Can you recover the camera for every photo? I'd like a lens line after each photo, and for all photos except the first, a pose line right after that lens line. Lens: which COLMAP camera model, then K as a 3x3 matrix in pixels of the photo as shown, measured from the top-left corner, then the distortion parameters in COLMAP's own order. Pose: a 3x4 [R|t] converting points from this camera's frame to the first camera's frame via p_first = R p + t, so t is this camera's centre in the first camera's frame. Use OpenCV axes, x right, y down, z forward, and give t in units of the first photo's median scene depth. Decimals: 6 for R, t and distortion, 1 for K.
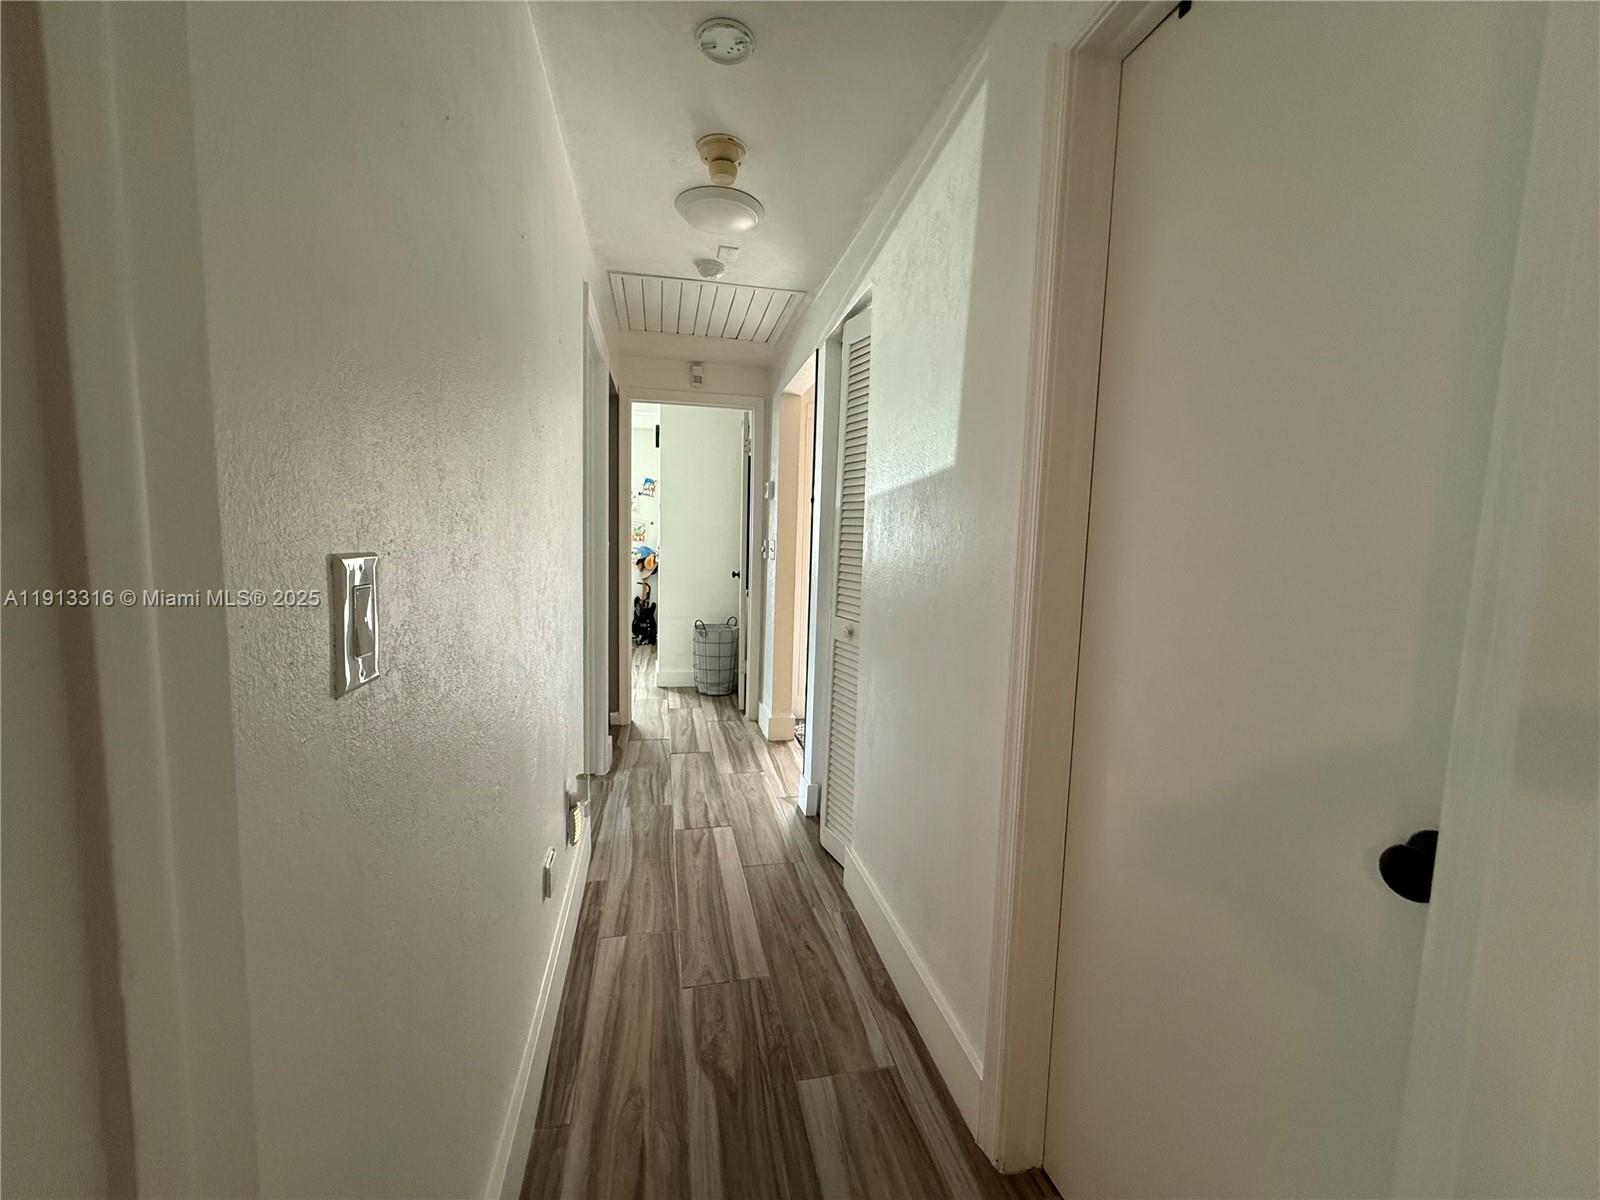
lens RADIAL K [[640.3, 0, 804.7], [0, 640.3, 602.1], [0, 0, 1]] dist [0.001657, -0.000161]
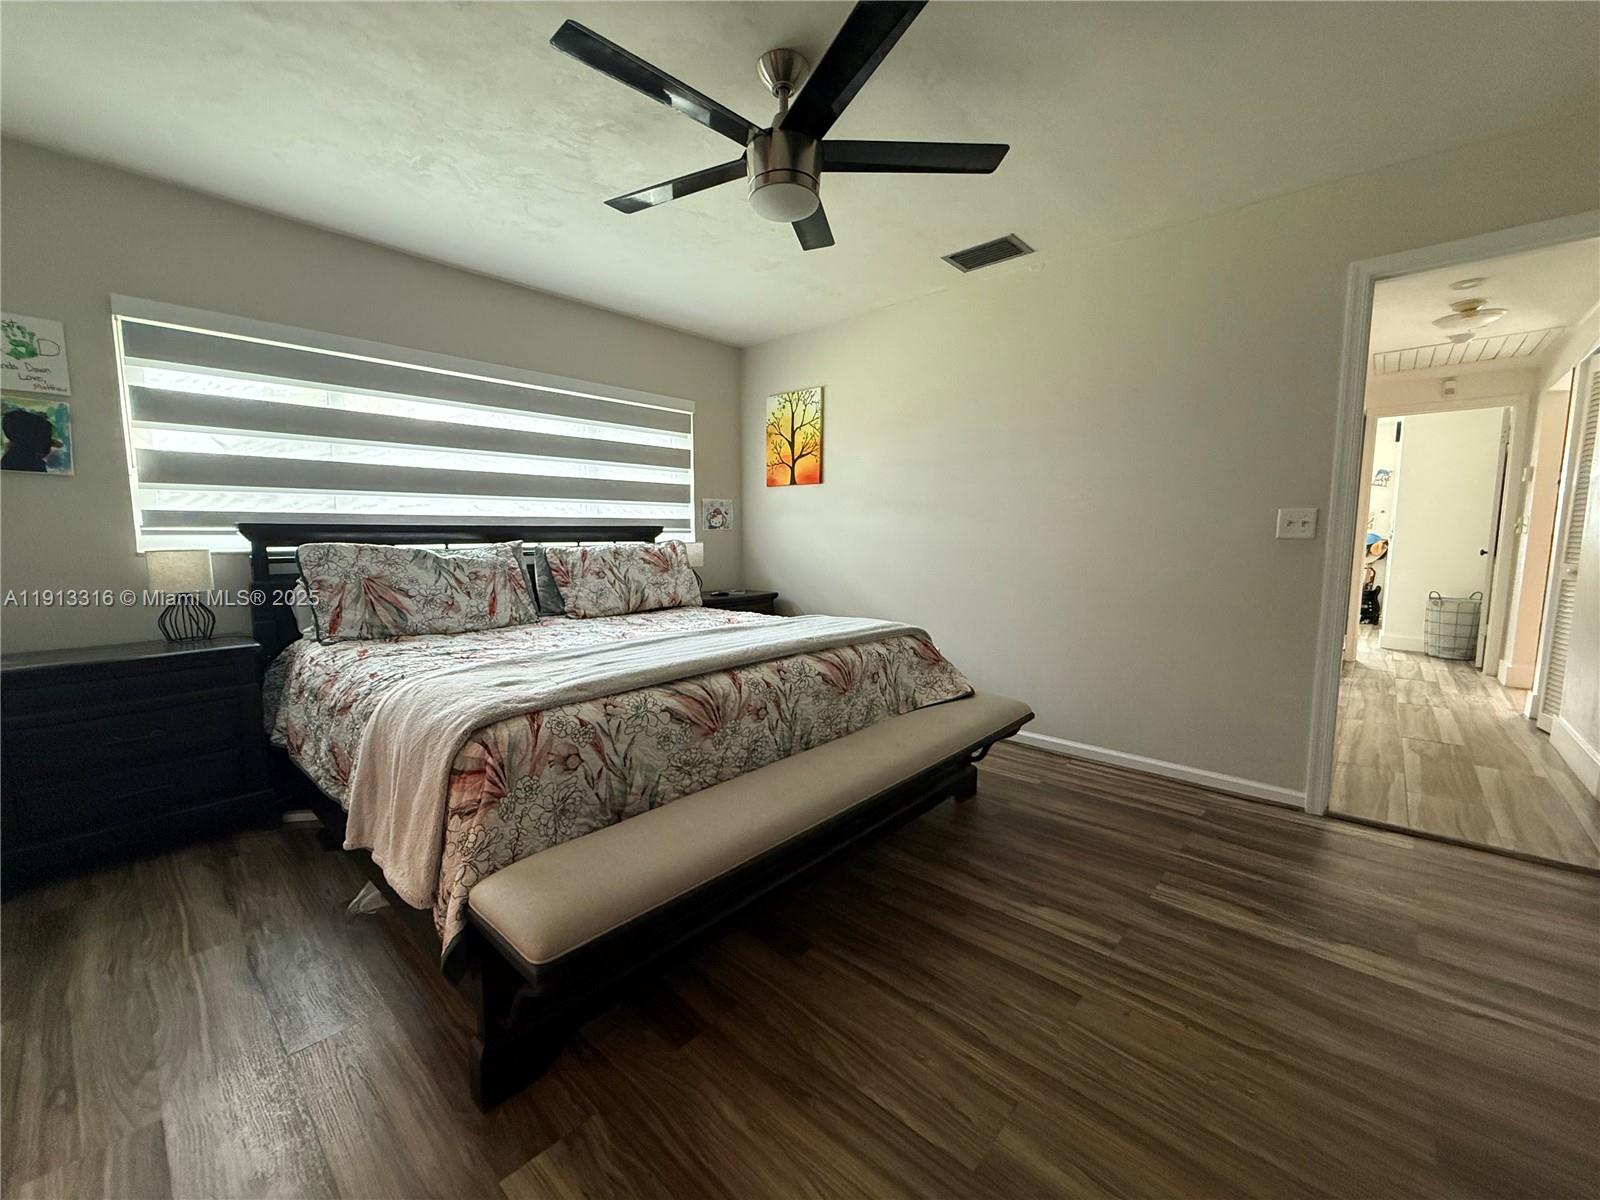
lens RADIAL K [[640.3, 0, 797.5], [0, 640.3, 602.7], [0, 0, 1]] dist [0.001657, -0.000161]
pose [[0.576756, 0.058754, -0.814801, 0.138394], [-0.061732, 0.997693, 0.028245, 0.103589], [0.814581, 0.034009, 0.579052, -0.722314]]
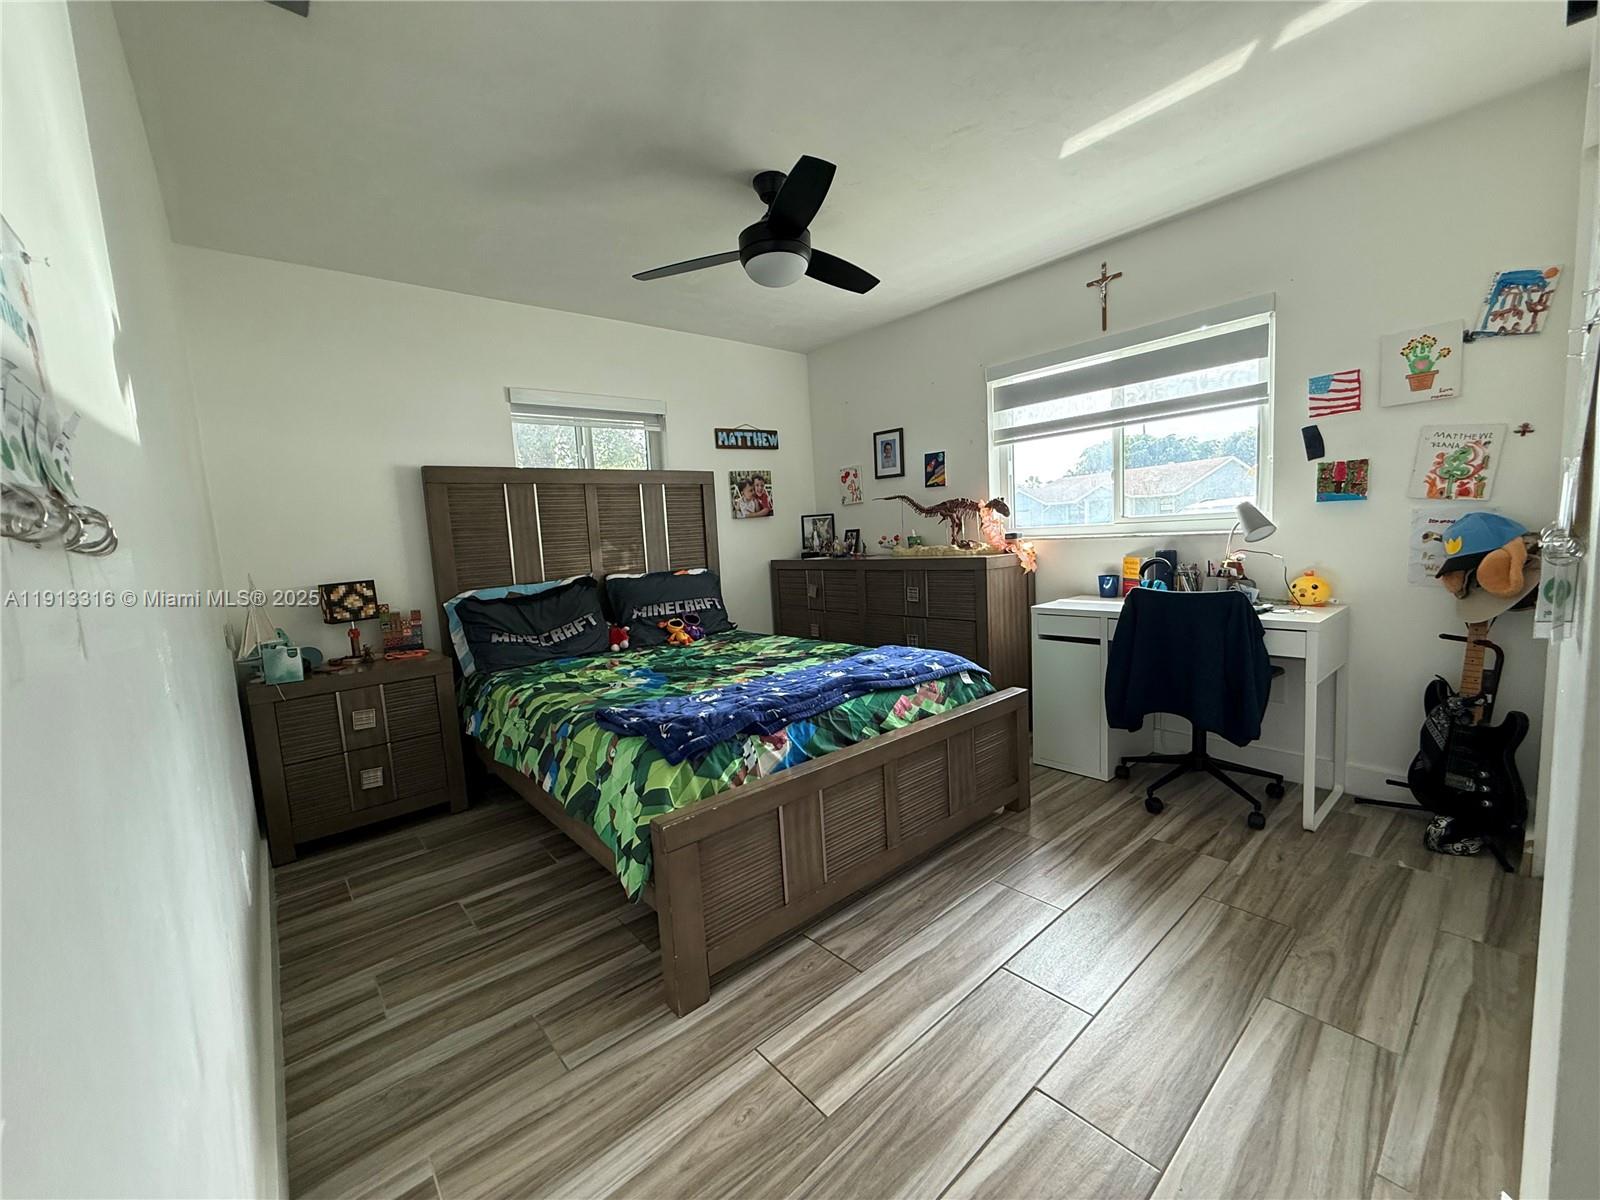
lens RADIAL K [[640.3, 0, 797.4], [0, 640.3, 598.4], [0, 0, 1]] dist [0.001657, -0.000161]
pose [[0.467497, 0.039650, -0.883105, -0.243940], [-0.011603, 0.999183, 0.038719, -0.099839], [0.883918, -0.007854, 0.467575, 1.050648]]
